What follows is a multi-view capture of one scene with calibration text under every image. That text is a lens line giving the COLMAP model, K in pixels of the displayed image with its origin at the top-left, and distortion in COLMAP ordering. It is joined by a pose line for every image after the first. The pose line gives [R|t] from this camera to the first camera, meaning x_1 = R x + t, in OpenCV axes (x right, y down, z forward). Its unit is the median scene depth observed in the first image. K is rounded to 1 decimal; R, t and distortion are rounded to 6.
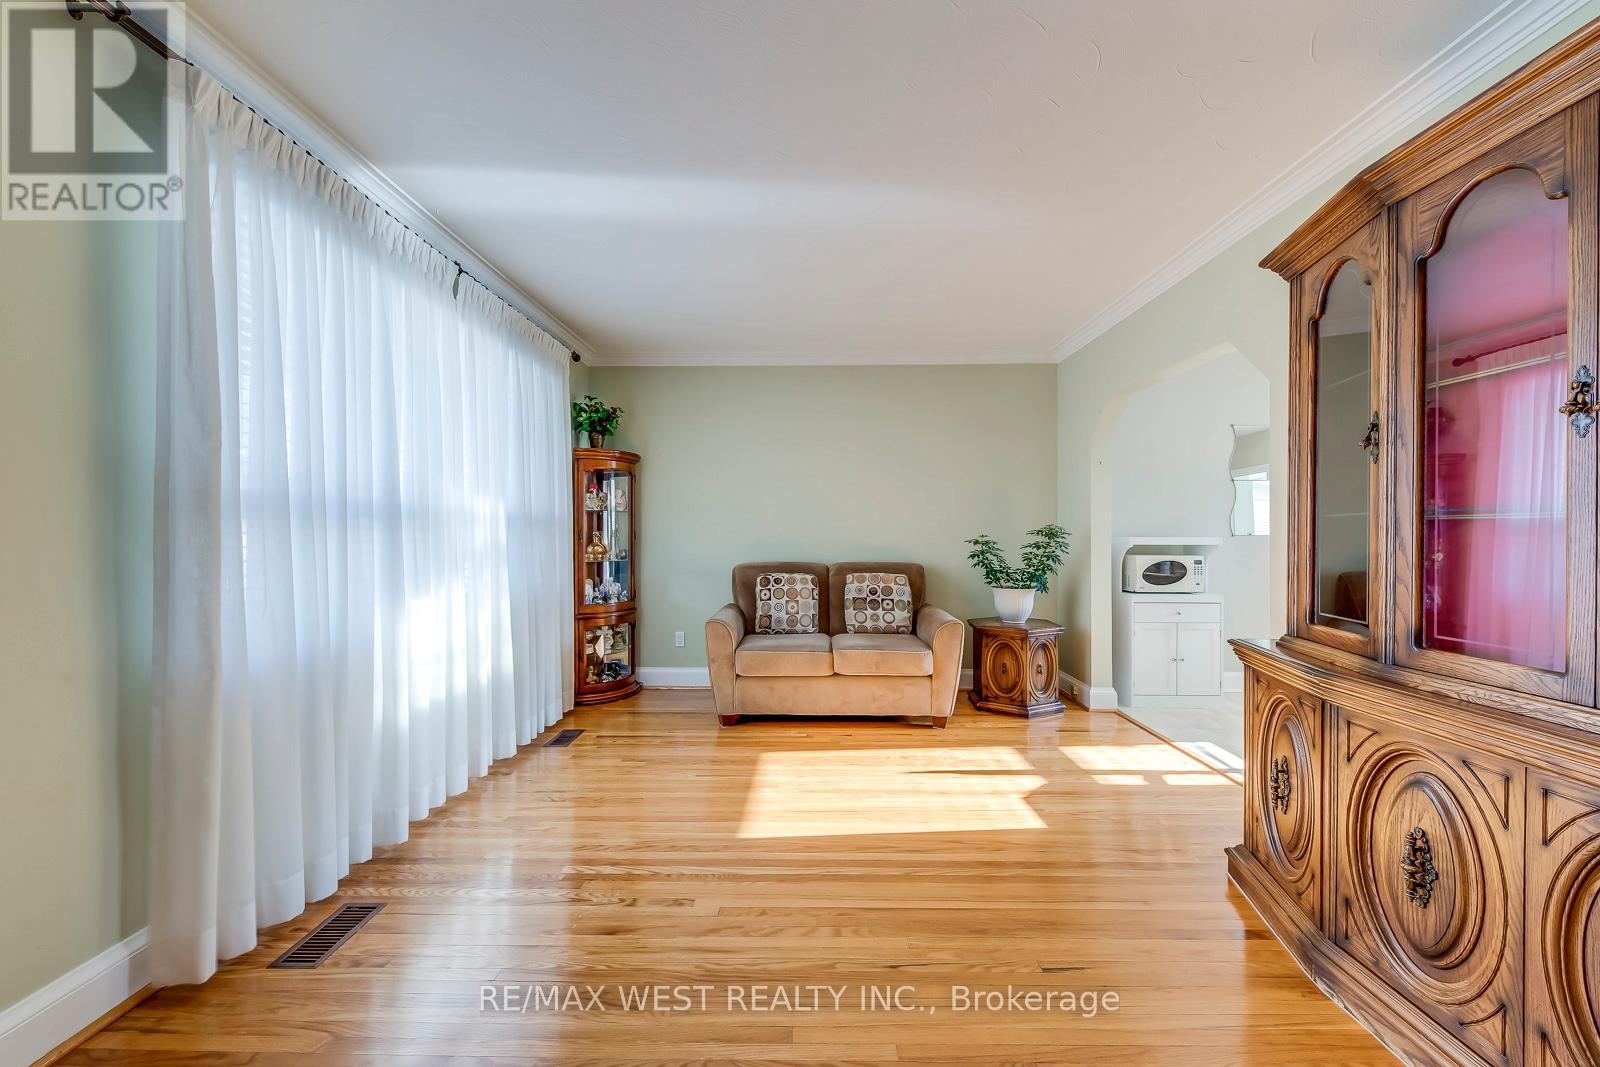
lens RADIAL K [[601.7, 0, 796.3], [0, 601.7, 536.2], [0, 0, 1]] dist [0.013849, -0.006884]
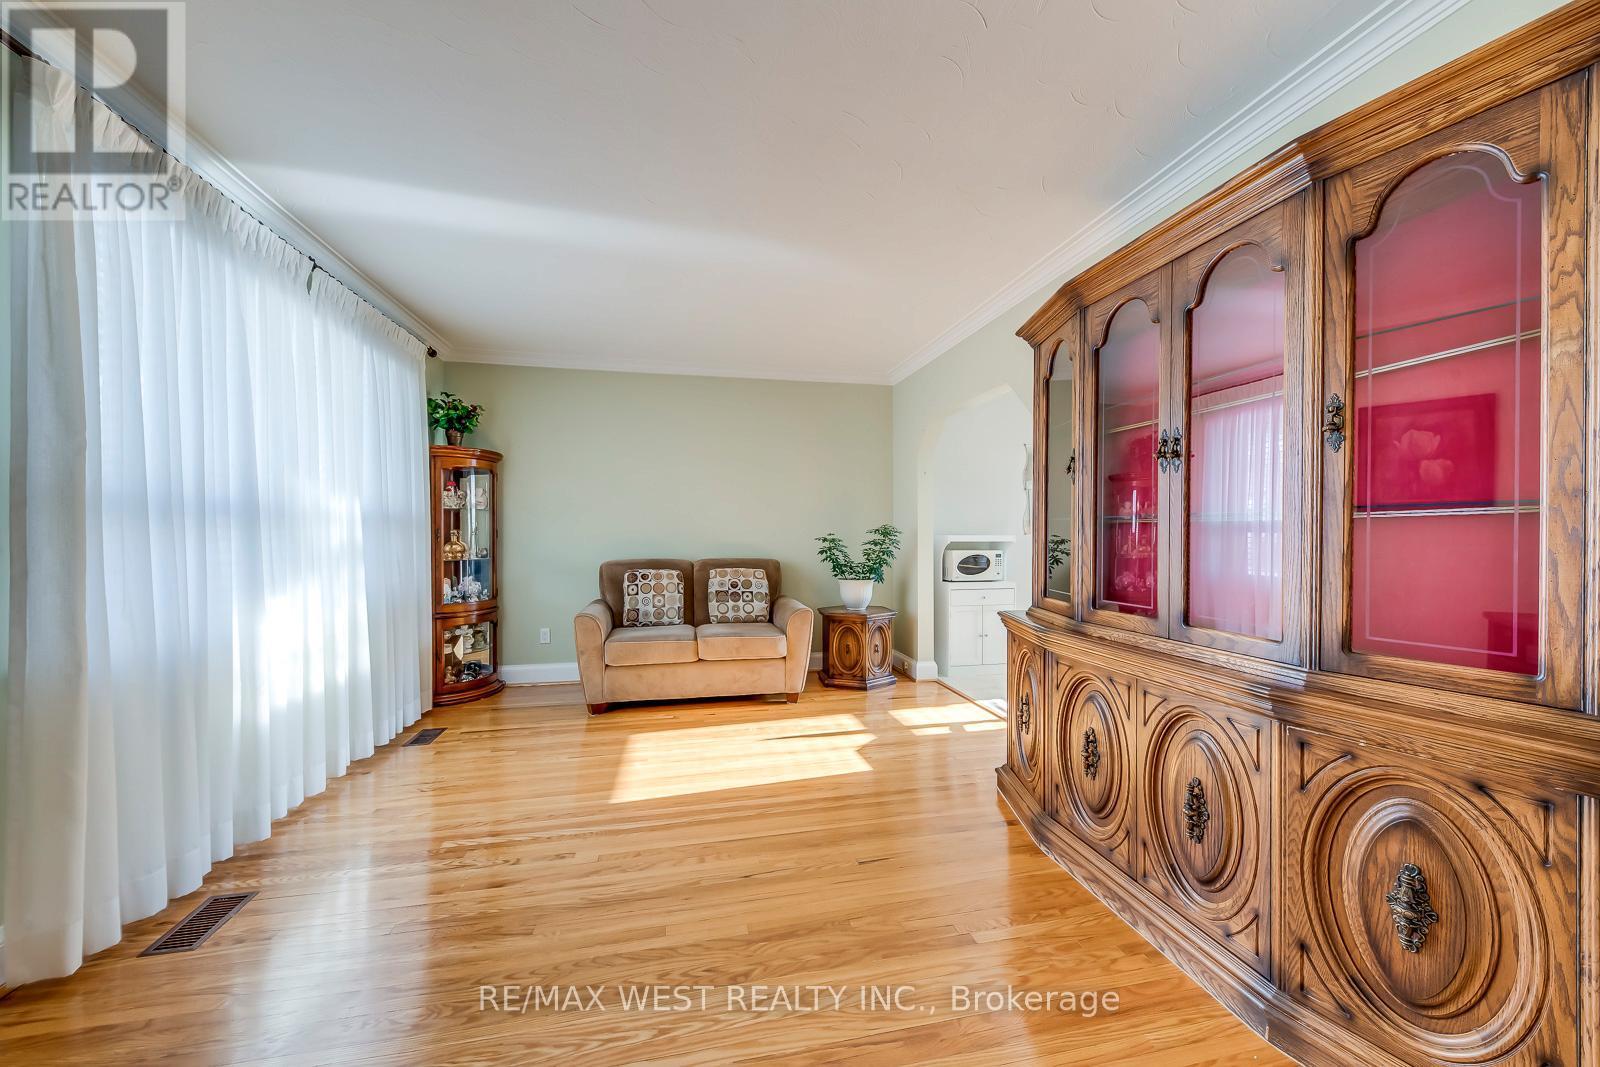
lens RADIAL K [[601.7, 0, 796.3], [0, 601.7, 536.2], [0, 0, 1]] dist [0.013849, -0.006884]
pose [[0.974856, -0.001320, 0.222831, -0.009197], [0.000791, 0.999997, 0.002464, 0.000465], [-0.222833, -0.002226, 0.974854, -0.130756]]
